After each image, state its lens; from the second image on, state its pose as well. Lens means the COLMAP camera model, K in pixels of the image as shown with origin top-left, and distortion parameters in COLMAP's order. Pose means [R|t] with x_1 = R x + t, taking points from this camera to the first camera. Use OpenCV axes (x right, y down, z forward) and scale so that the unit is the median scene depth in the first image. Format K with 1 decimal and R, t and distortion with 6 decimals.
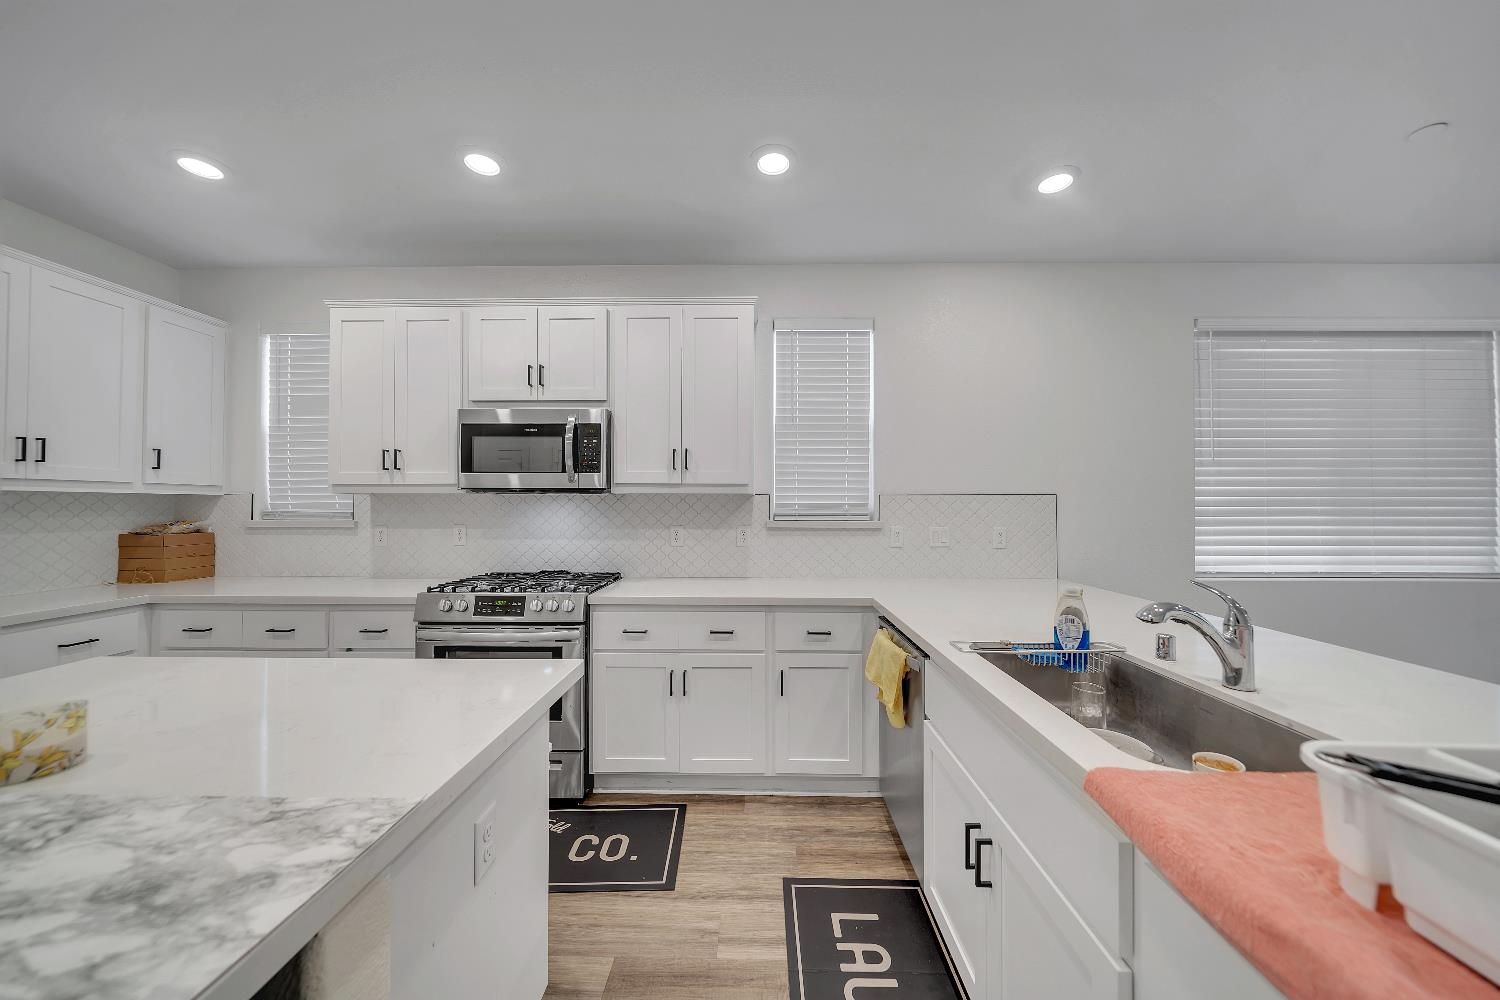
lens RADIAL K [[514.4, 0, 749.5], [0, 514.4, 501.3], [0, 0, 1]] dist [-0.002438, 0.000147]
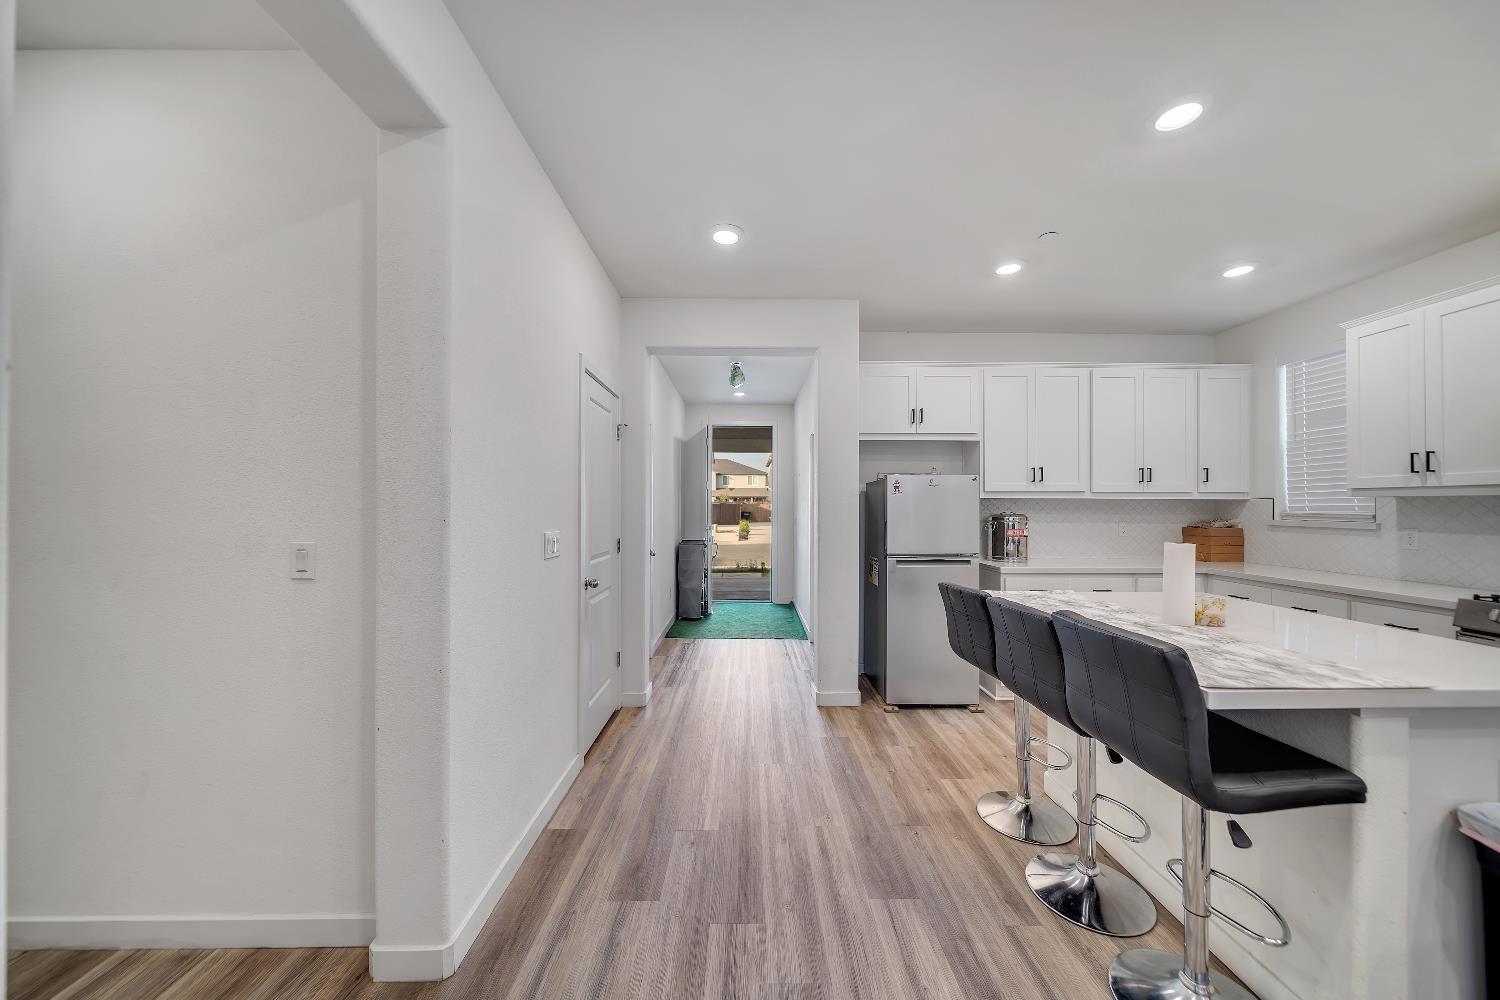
lens RADIAL K [[515.6, 0, 751.5], [0, 515.6, 500.9], [0, 0, 1]] dist [-0.004695, -0.000059]
pose [[0.032080, -0.009966, -0.999436, 0.280529], [0.005147, 0.999939, -0.009806, -0.003508], [0.999472, -0.004830, 0.032130, -0.369975]]
